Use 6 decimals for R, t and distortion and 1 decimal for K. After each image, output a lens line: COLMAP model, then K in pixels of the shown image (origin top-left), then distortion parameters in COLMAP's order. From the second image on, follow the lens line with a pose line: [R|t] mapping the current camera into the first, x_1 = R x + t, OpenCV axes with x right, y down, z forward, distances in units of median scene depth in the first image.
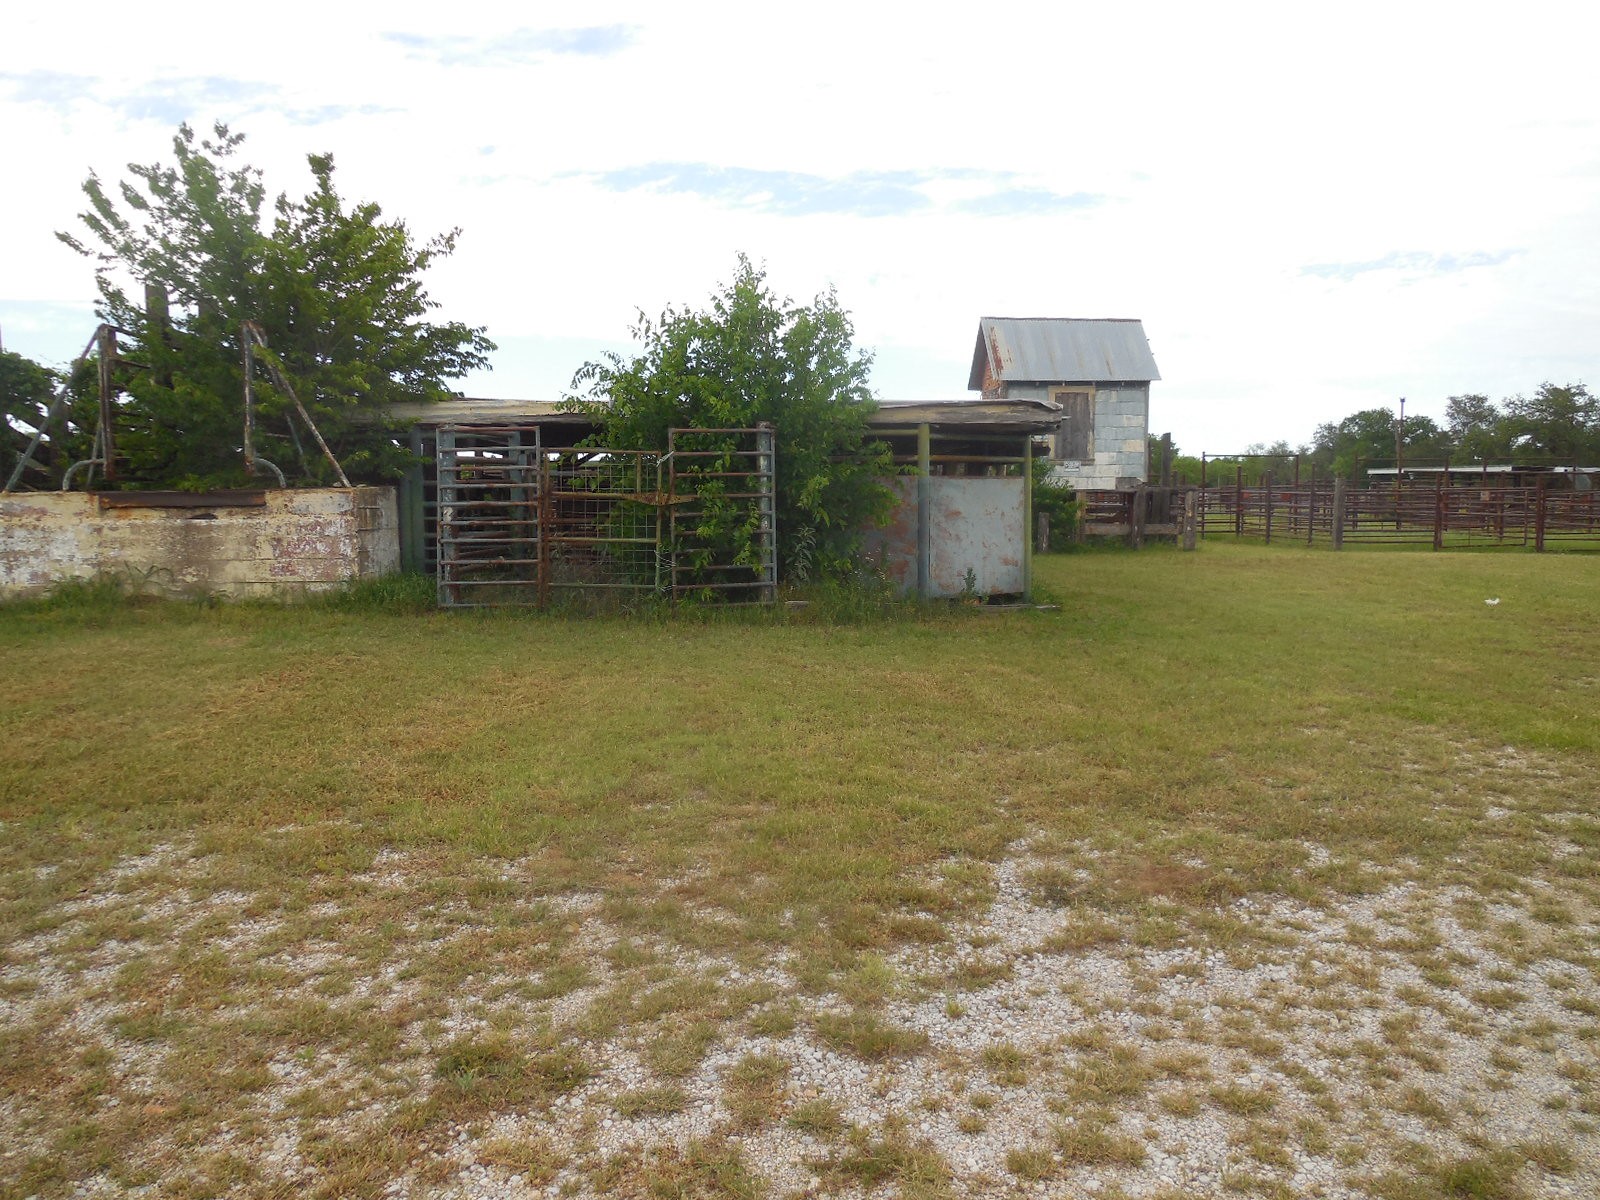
lens RADIAL K [[1204.6, 0, 800.0], [0, 1204.6, 600.0], [0, 0, 1]] dist [0.002844, 0.005167]
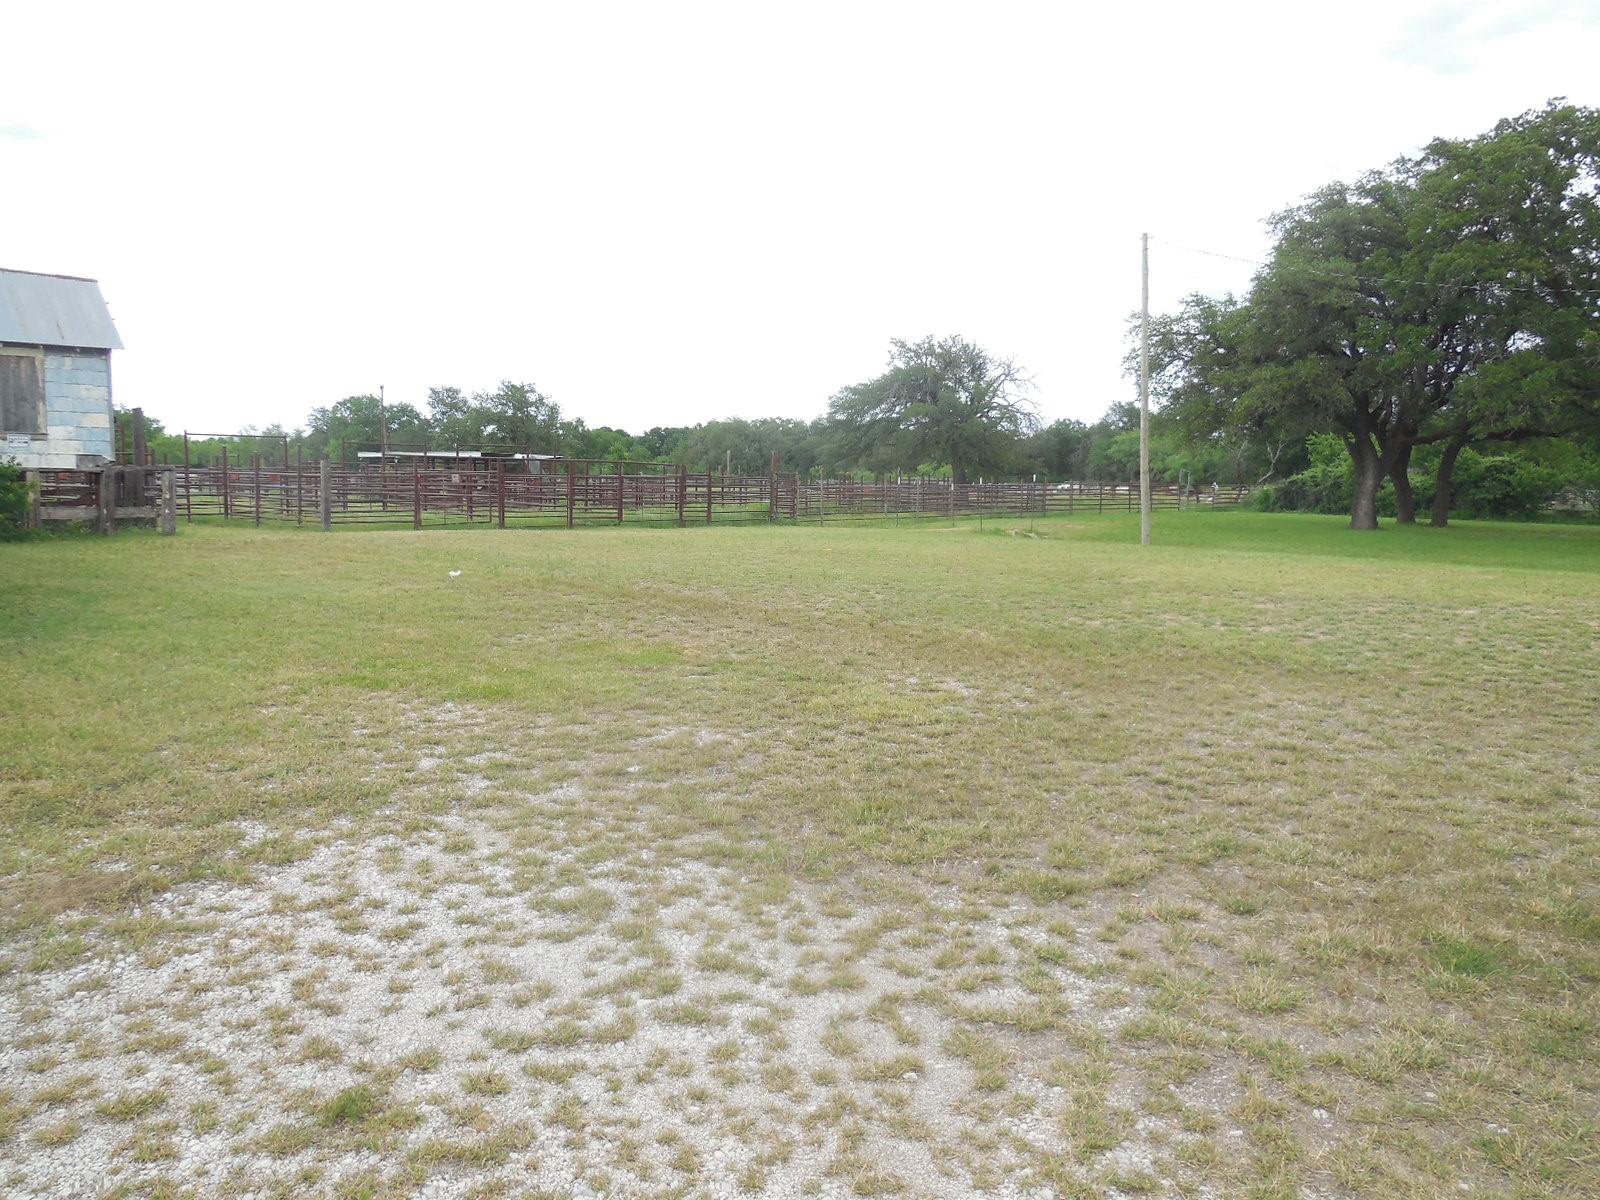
lens RADIAL K [[1204.6, 0, 800.0], [0, 1204.6, 600.0], [0, 0, 1]] dist [0.002844, 0.005167]
pose [[0.728842, -0.061967, 0.681872, 0.093125], [0.053053, 0.998013, 0.033990, 0.009105], [-0.682624, 0.011402, 0.730681, -0.045113]]
